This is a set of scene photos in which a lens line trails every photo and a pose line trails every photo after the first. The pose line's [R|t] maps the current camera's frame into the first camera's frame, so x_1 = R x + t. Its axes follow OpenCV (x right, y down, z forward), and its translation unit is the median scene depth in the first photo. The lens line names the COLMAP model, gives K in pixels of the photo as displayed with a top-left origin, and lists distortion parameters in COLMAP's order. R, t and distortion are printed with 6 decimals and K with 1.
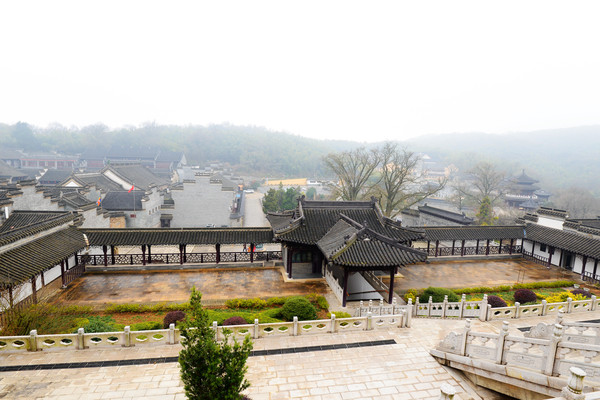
lens RADIAL K [[294.7, 0, 285.1], [0, 294.7, 199.8], [0, 0, 1]] dist [-0.034577, -0.000780]
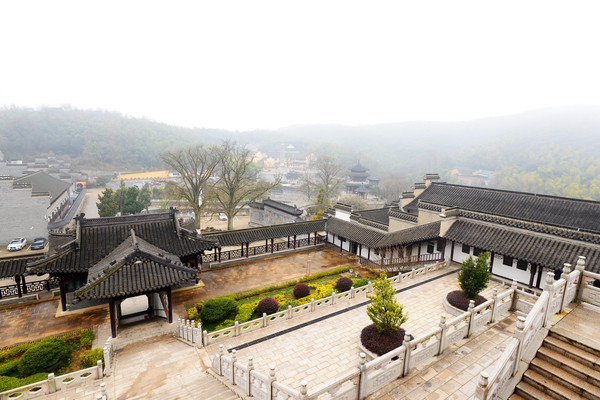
lens RADIAL K [[294.7, 0, 285.1], [0, 294.7, 199.8], [0, 0, 1]] dist [-0.034577, -0.000780]
pose [[0.917436, -0.061678, 0.393074, 0.137909], [0.045307, 0.997681, 0.050799, -0.035521], [-0.395295, -0.028796, 0.918103, -0.017406]]
